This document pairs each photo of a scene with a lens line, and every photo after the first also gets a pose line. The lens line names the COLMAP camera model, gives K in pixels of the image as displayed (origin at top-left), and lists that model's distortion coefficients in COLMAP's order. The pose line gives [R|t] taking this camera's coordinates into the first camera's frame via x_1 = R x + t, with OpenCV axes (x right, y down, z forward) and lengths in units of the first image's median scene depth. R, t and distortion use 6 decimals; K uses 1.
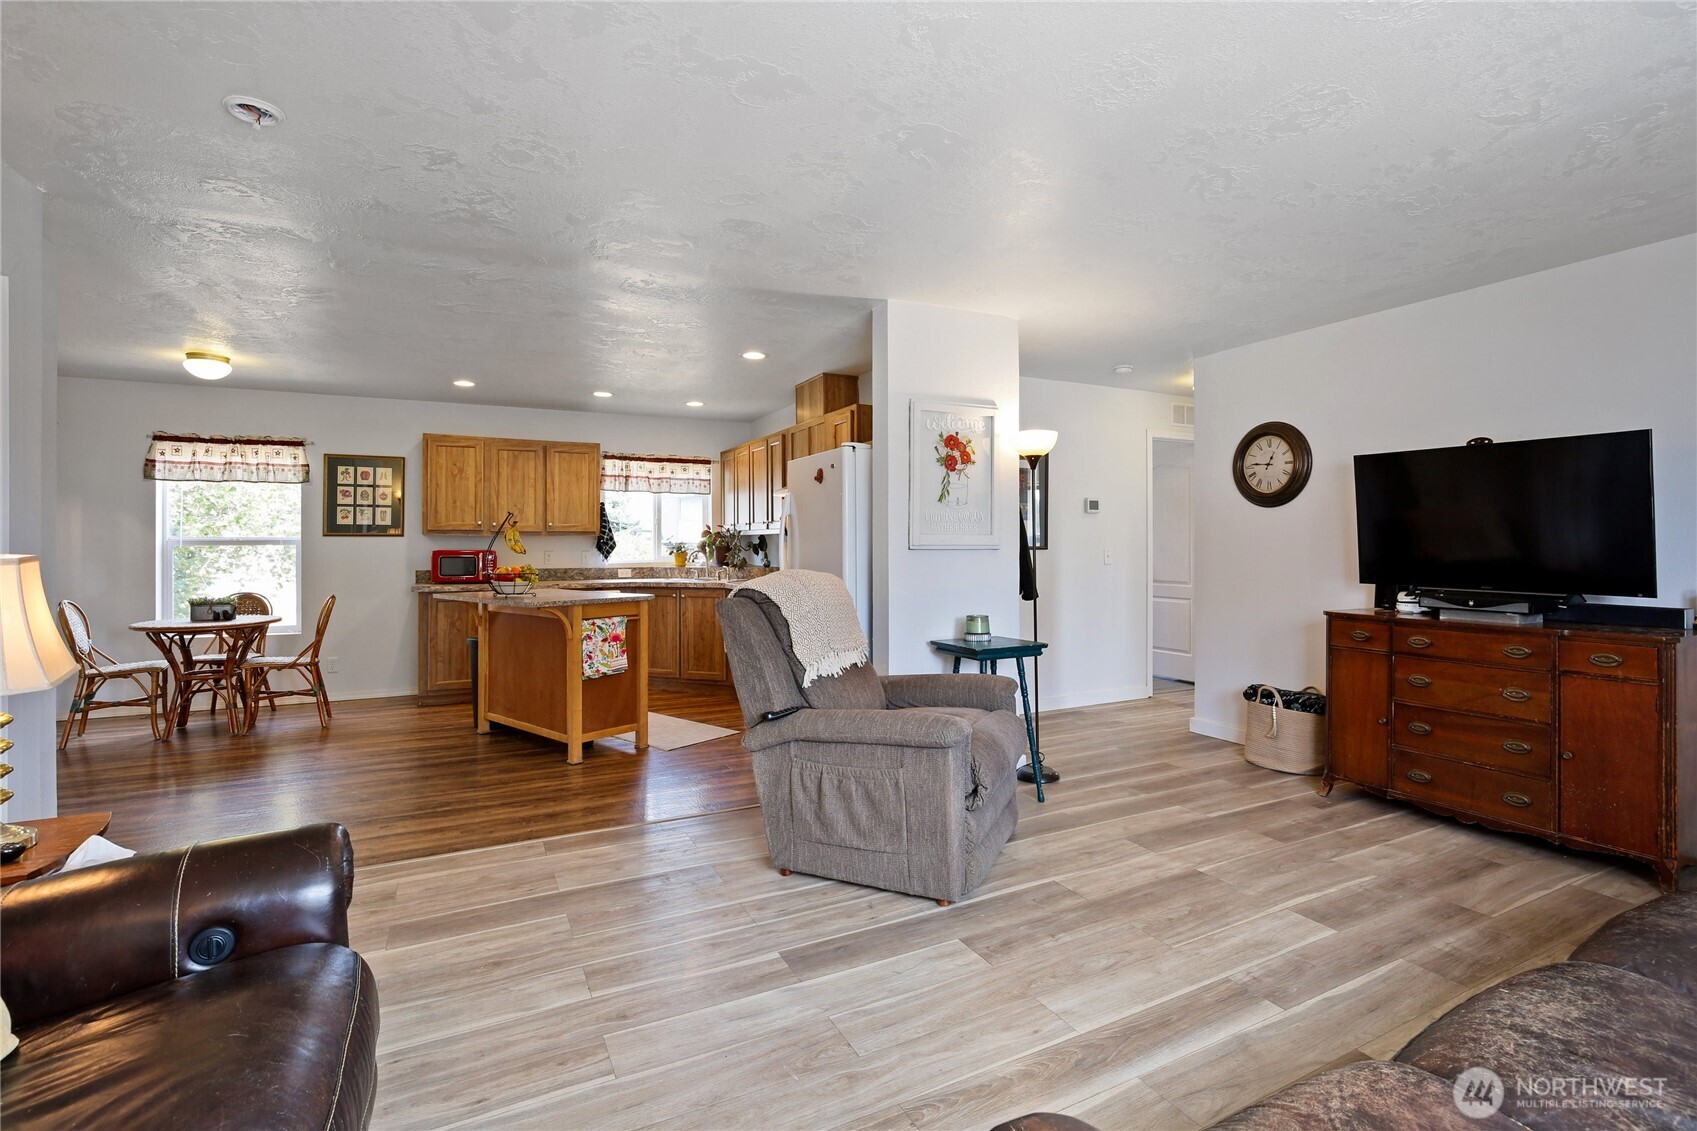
lens RADIAL K [[787.7, 0, 858.7], [0, 787.7, 535.0], [0, 0, 1]] dist [-0.018272, -0.000417]
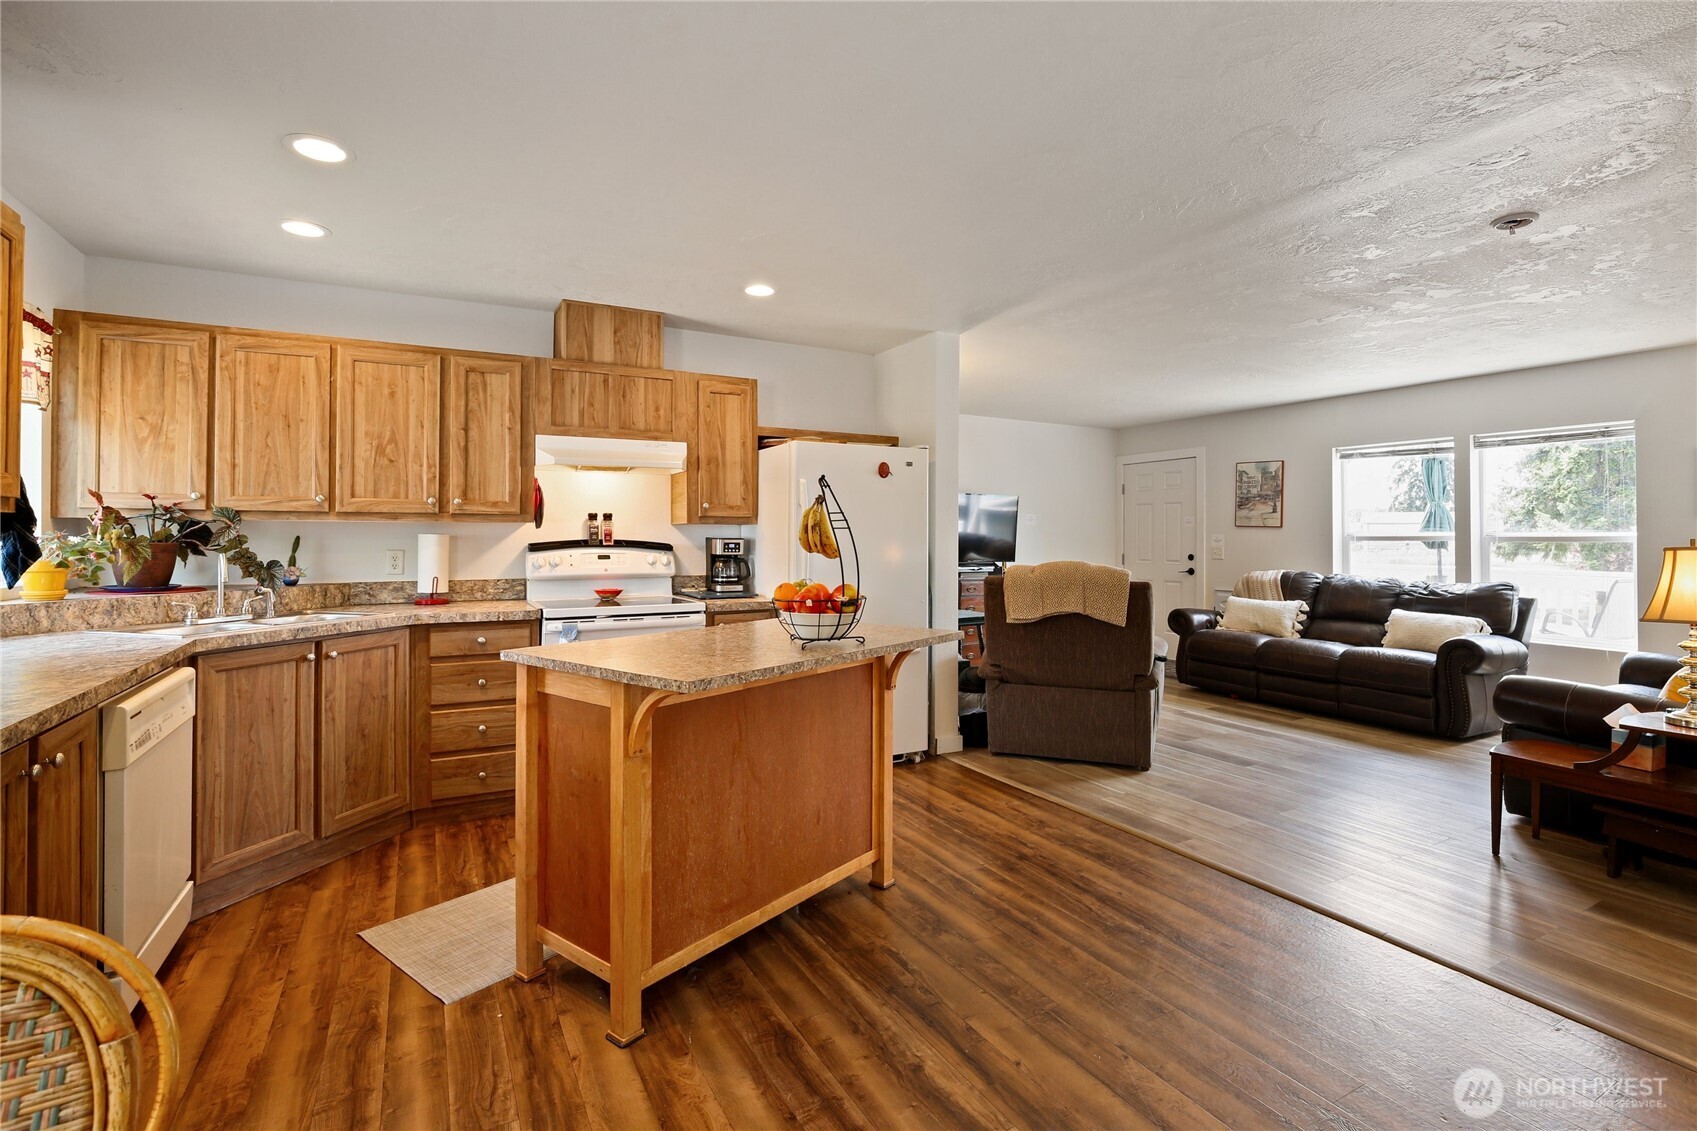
lens RADIAL K [[787.7, 0, 853.7], [0, 787.7, 535.6], [0, 0, 1]] dist [-0.018272, -0.000417]
pose [[-0.031792, 0.006506, 0.999473, -1.503230], [-0.012629, 0.999896, -0.006911, 0.018823], [-0.999415, -0.012842, -0.031707, 1.572805]]
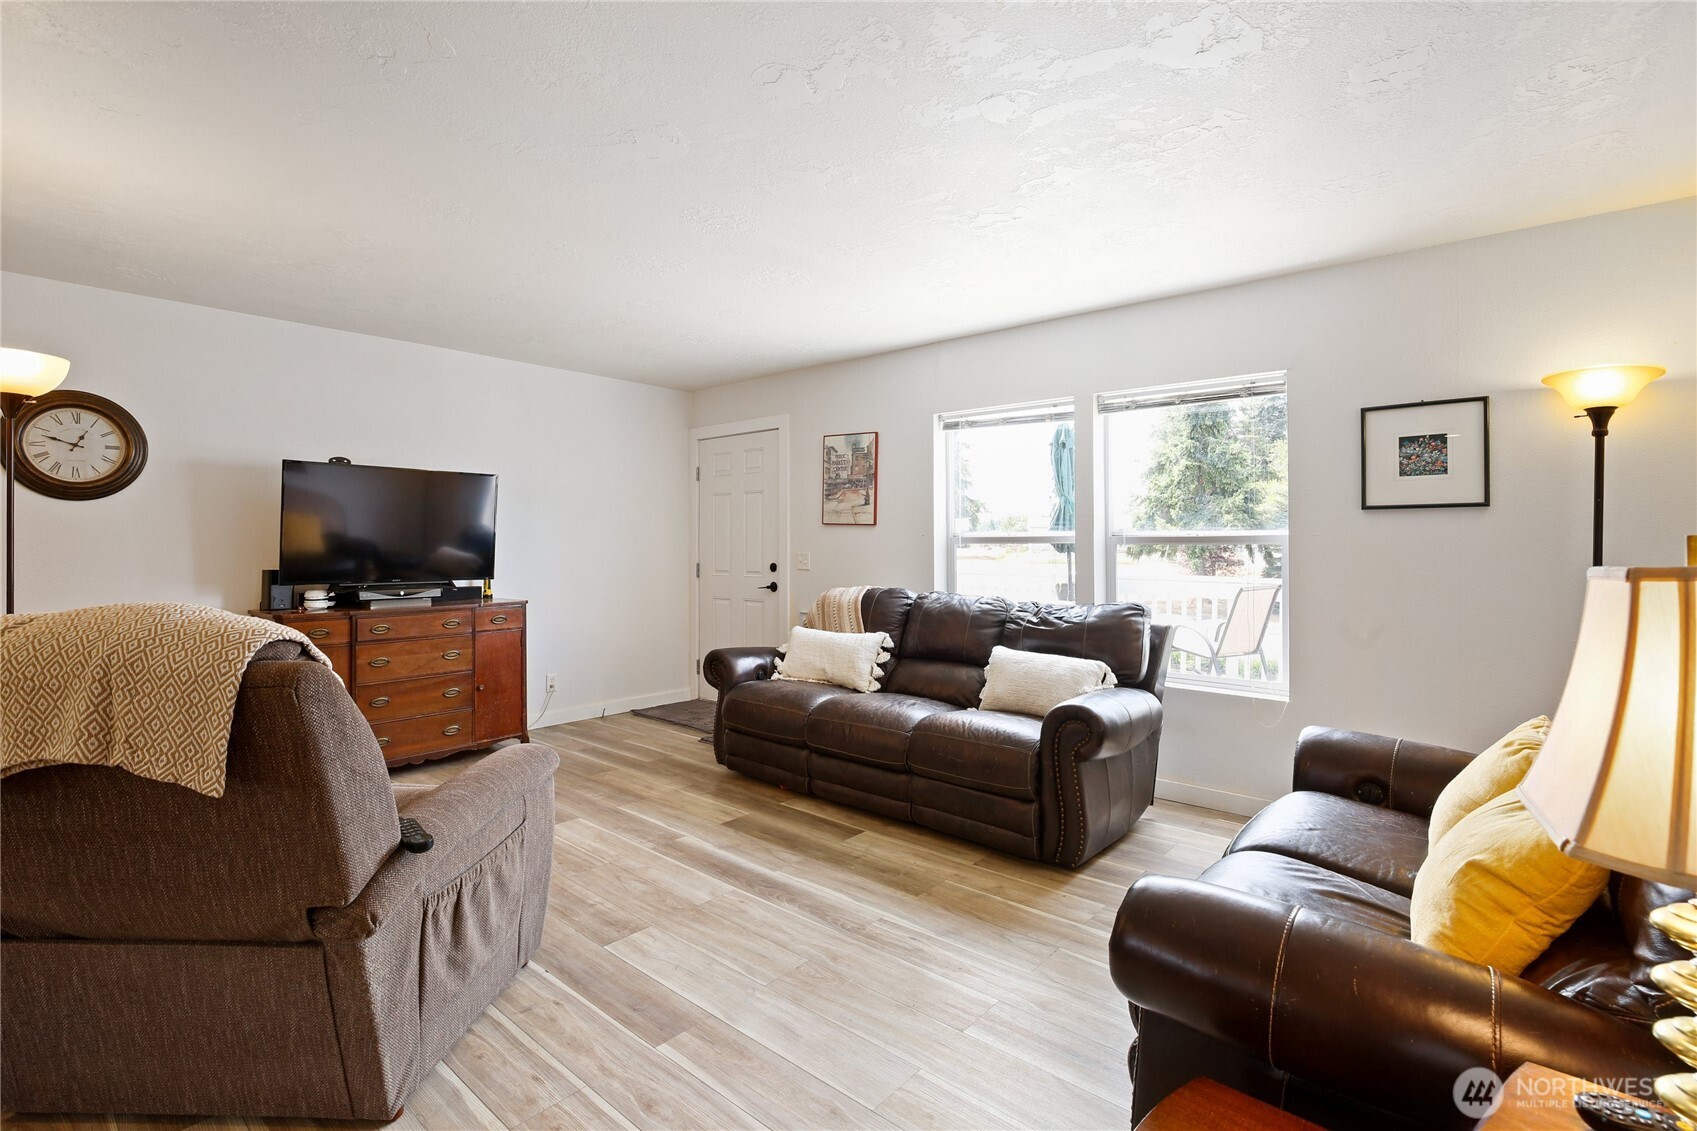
lens RADIAL K [[787.7, 0, 852.3], [0, 787.7, 552.8], [0, 0, 1]] dist [-0.018272, -0.000417]
pose [[-0.377079, -0.009037, 0.926137, -0.746911], [-0.006872, 0.999952, 0.006959, 0.009297], [-0.926156, -0.003740, -0.377123, 0.900802]]
